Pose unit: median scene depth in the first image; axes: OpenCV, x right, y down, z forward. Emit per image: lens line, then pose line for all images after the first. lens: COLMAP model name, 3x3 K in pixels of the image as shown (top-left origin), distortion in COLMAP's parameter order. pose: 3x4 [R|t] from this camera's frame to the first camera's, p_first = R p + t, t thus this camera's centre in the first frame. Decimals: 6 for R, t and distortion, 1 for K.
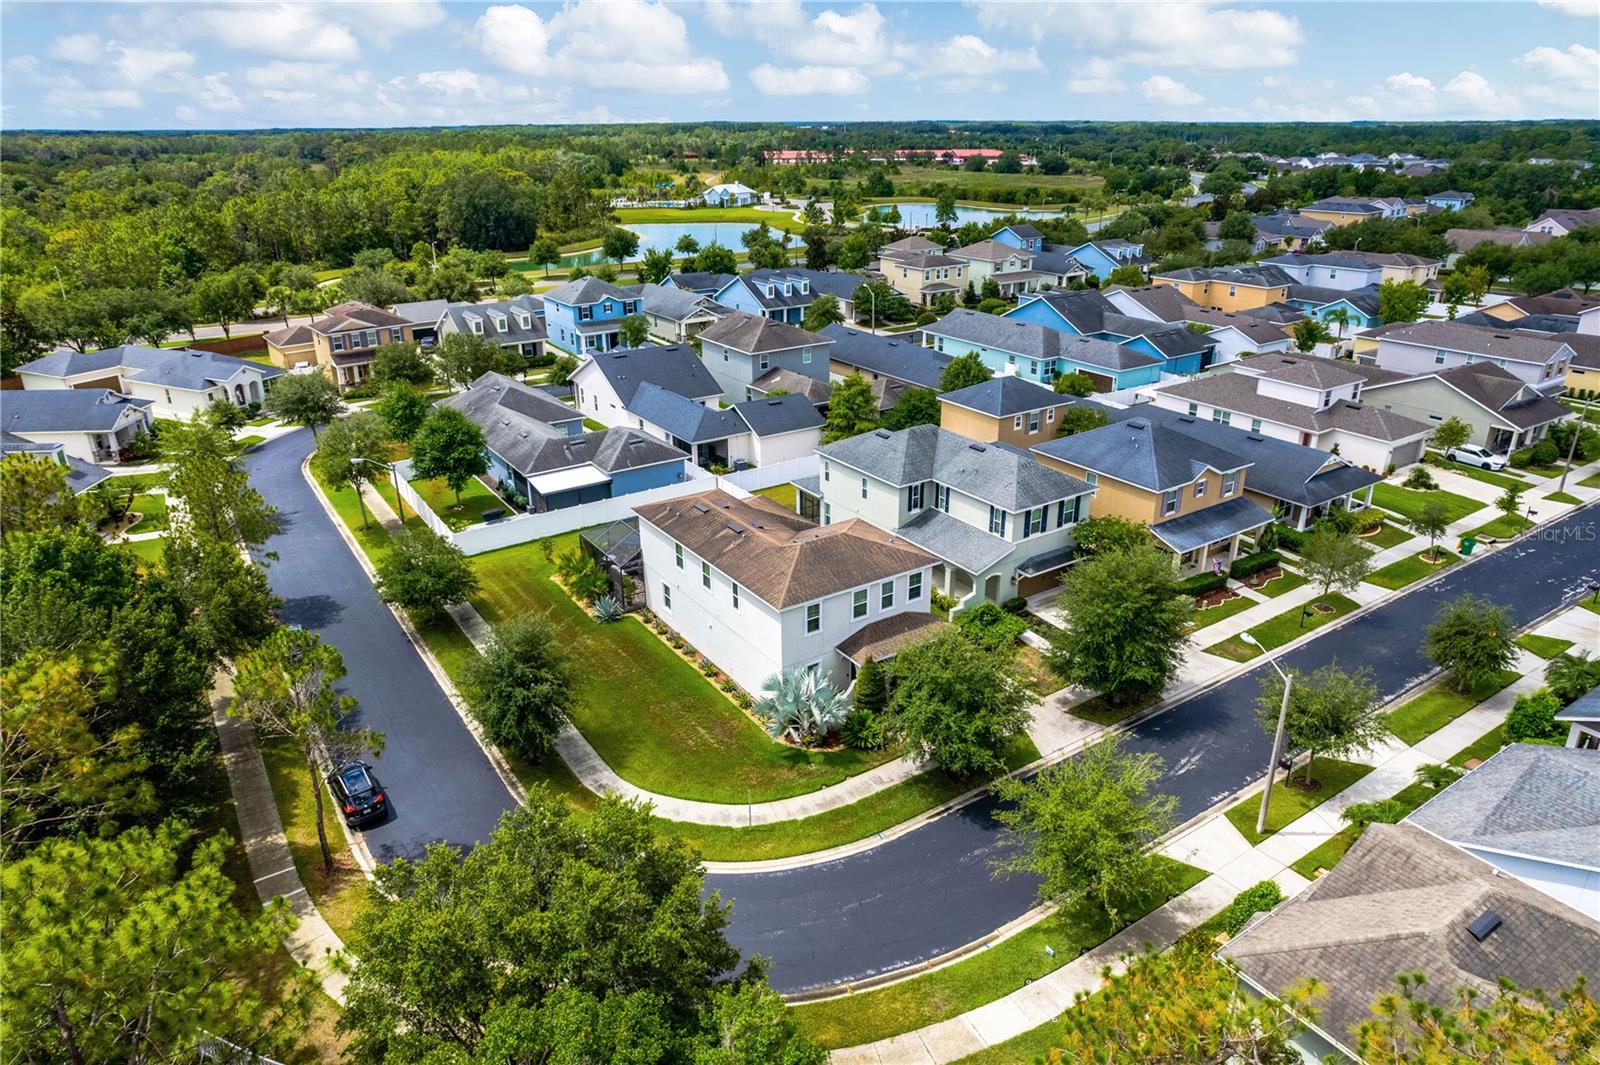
lens RADIAL K [[1027.5, 0, 811.5], [0, 1027.5, 533.2], [0, 0, 1]] dist [-0.072383, 0.065462]
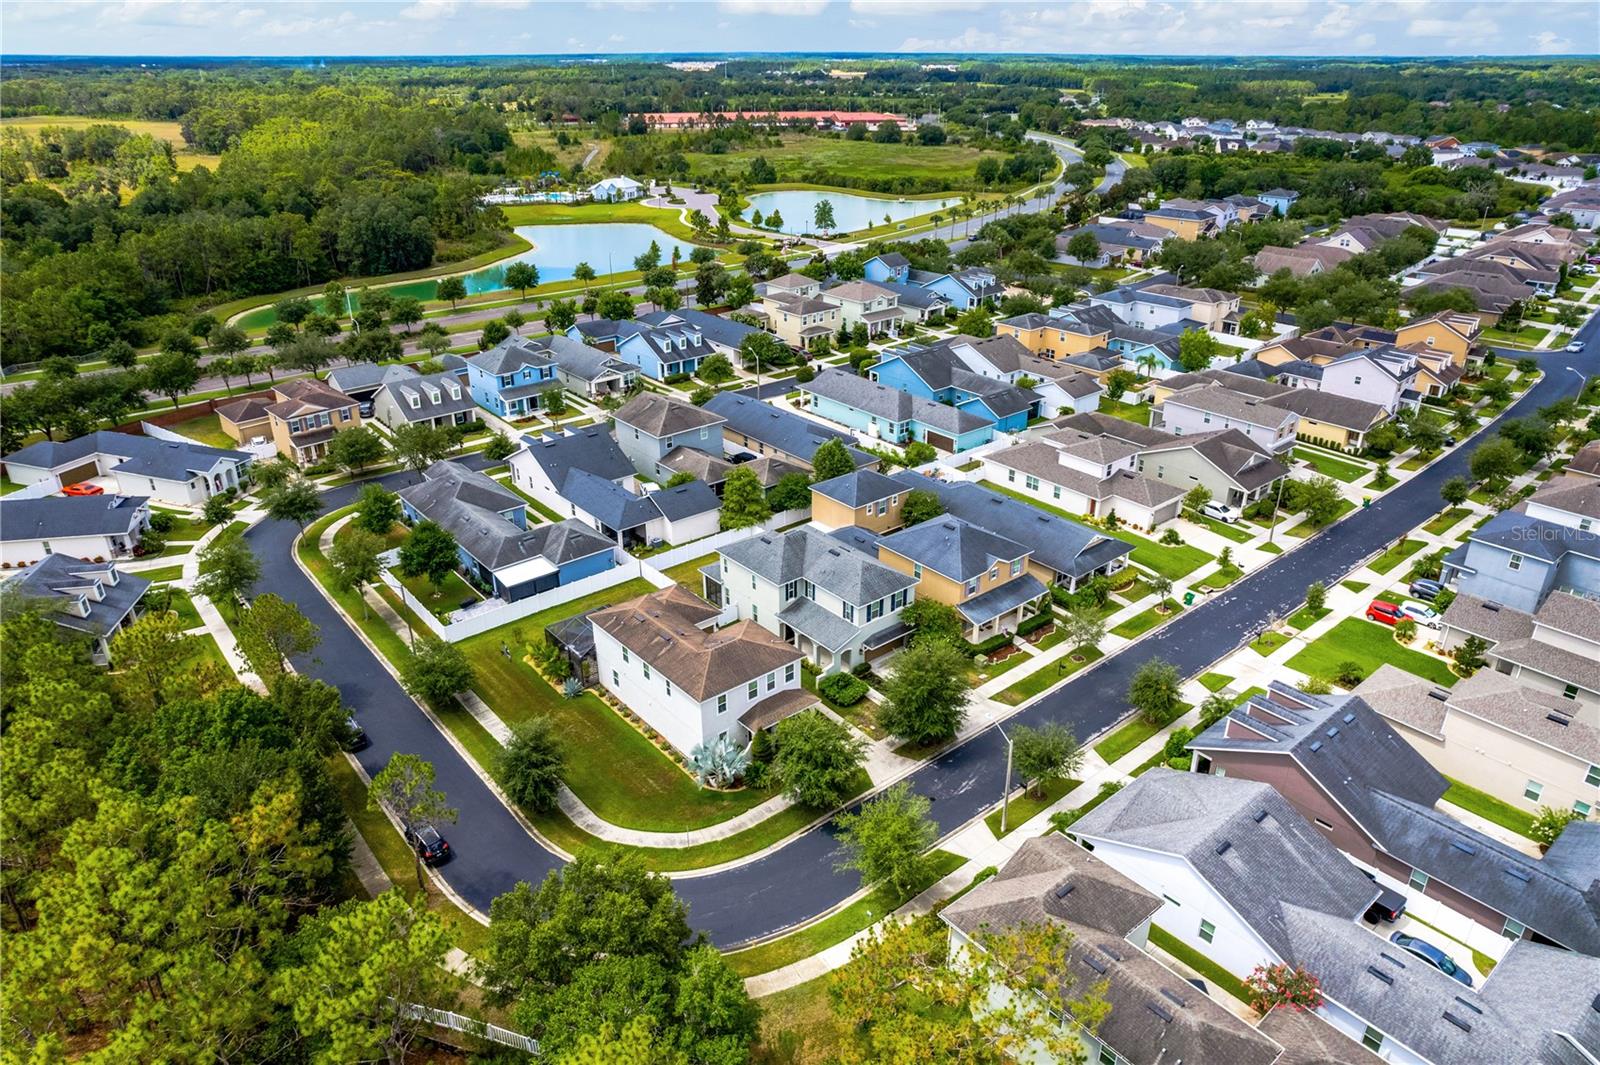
lens RADIAL K [[1045.2, 0, 813.6], [0, 1045.2, 528.2], [0, 0, 1]] dist [-0.070197, 0.065194]
pose [[0.994181, -0.038680, 0.100536, -0.005583], [0.034108, 0.998321, 0.046810, -0.159203], [-0.102177, -0.043108, 0.993832, -0.346036]]
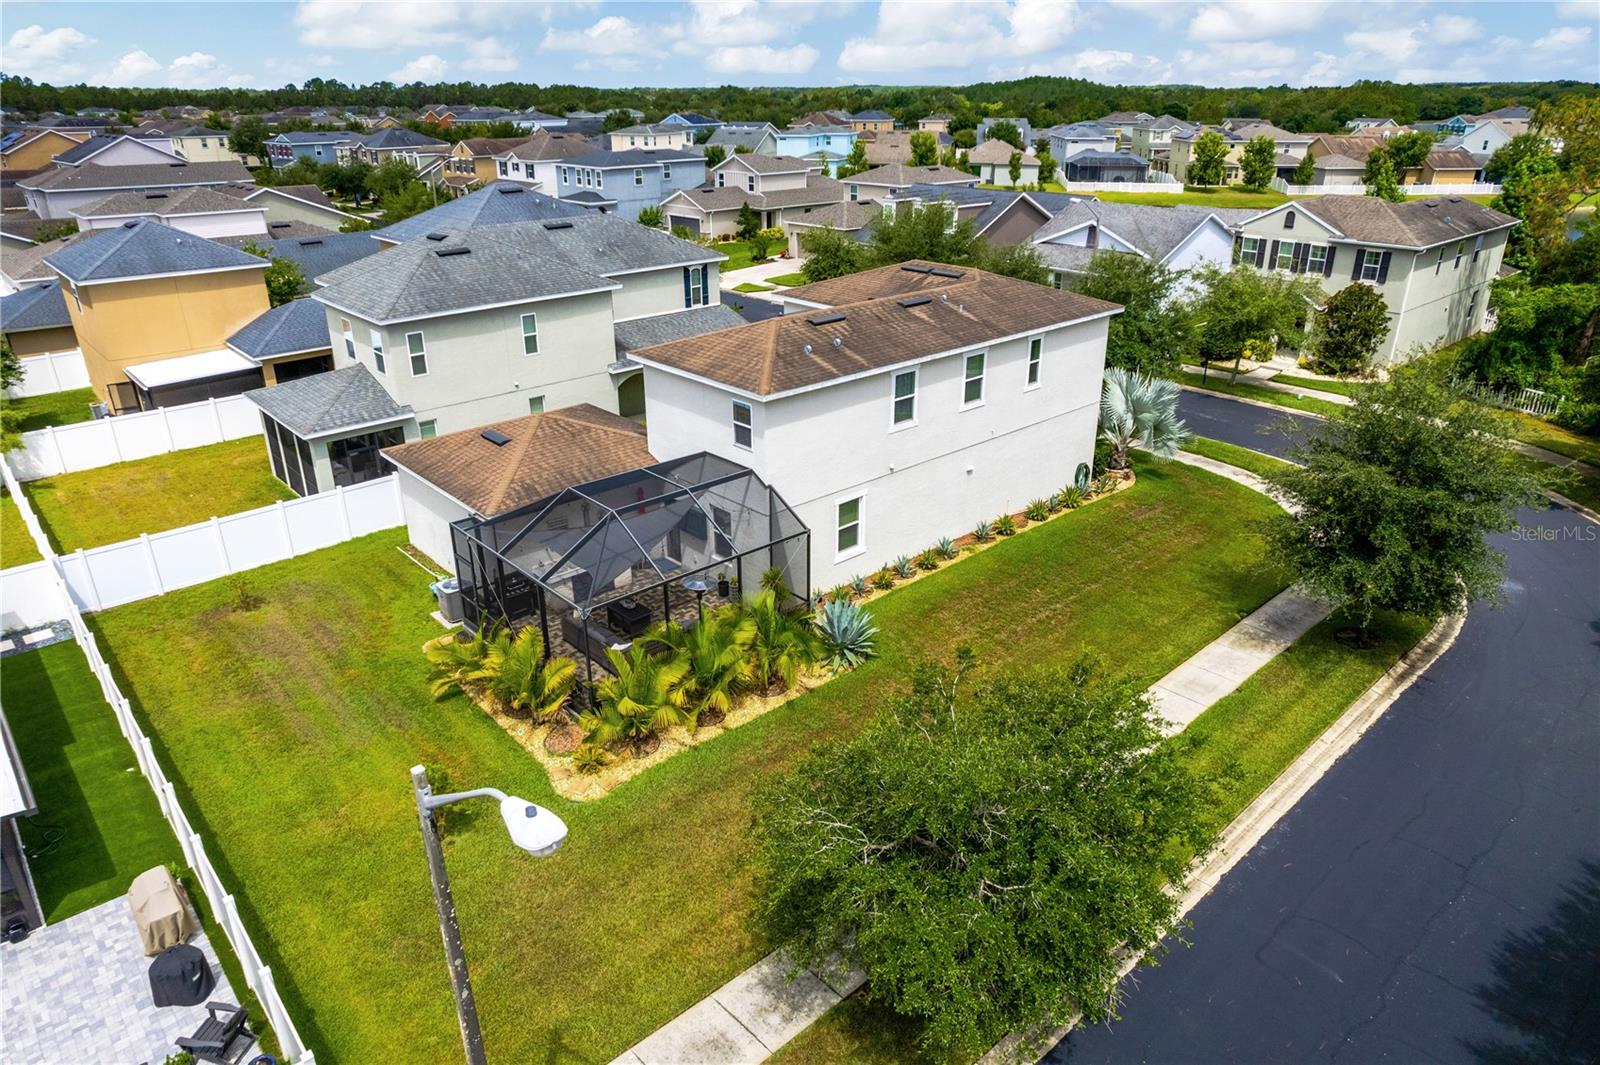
lens RADIAL K [[1027.5, 0, 811.5], [0, 1027.5, 533.2], [0, 0, 1]] dist [-0.072383, 0.065462]
pose [[-0.143652, -0.392740, 0.908361, -0.459782], [0.378195, 0.826424, 0.417123, -0.114226], [-0.914512, 0.403458, 0.029814, 0.791770]]
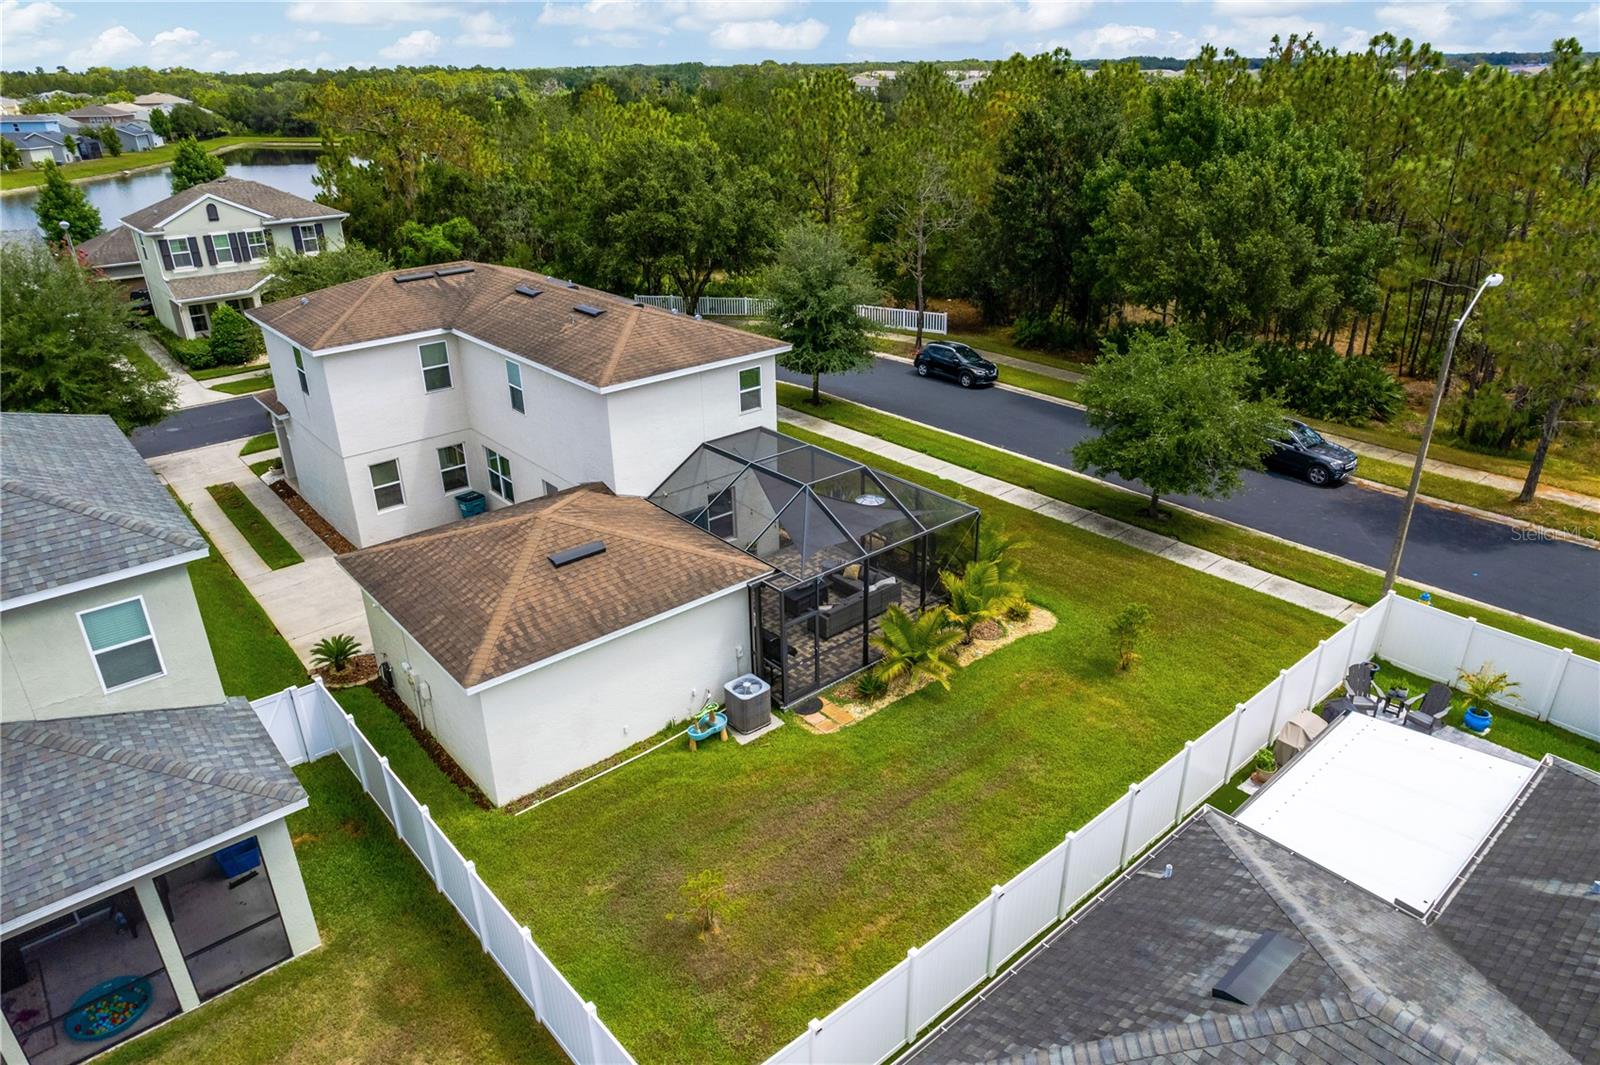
lens RADIAL K [[1027.5, 0, 811.5], [0, 1027.5, 533.2], [0, 0, 1]] dist [-0.072383, 0.065462]
pose [[-0.992171, 0.064754, -0.106789, -0.099580], [-0.033601, 0.685140, 0.727636, -0.243822], [0.120283, 0.725528, -0.677600, 1.103358]]
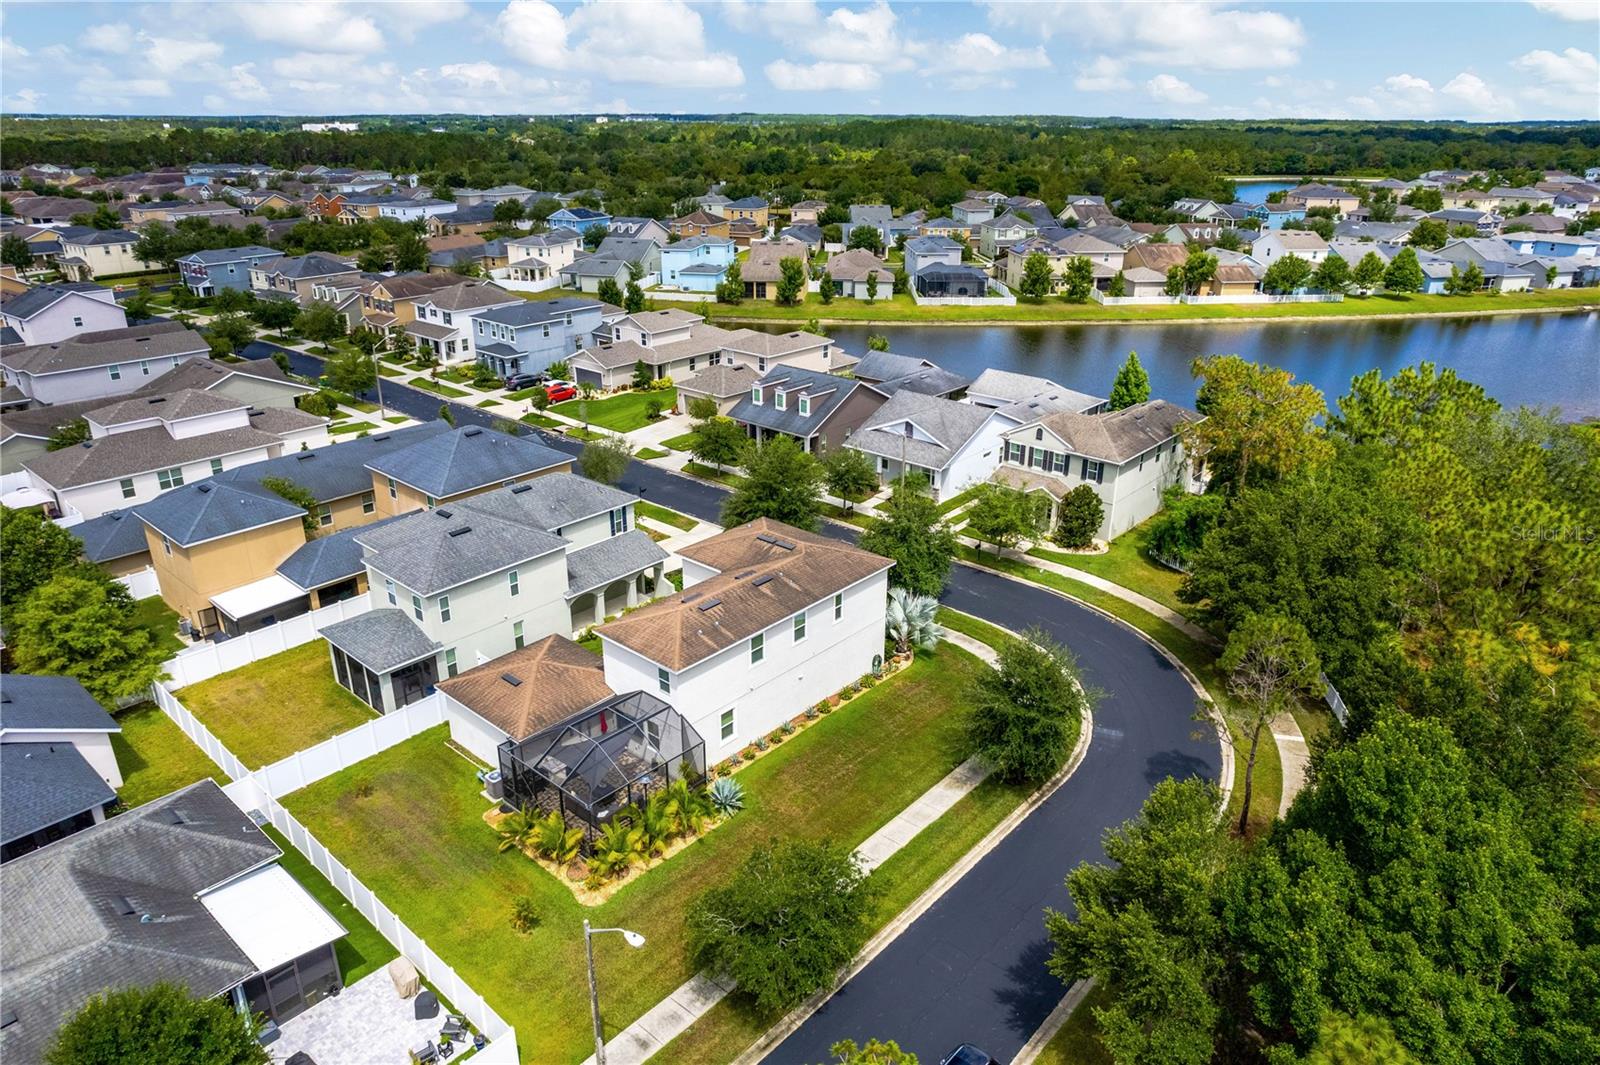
lens RADIAL K [[1045.2, 0, 813.6], [0, 1045.2, 528.2], [0, 0, 1]] dist [-0.070197, 0.065194]
pose [[-0.252203, -0.360435, 0.898042, -0.677824], [0.362627, 0.825212, 0.433043, -0.322936], [-0.897160, 0.434869, -0.077417, 0.736761]]
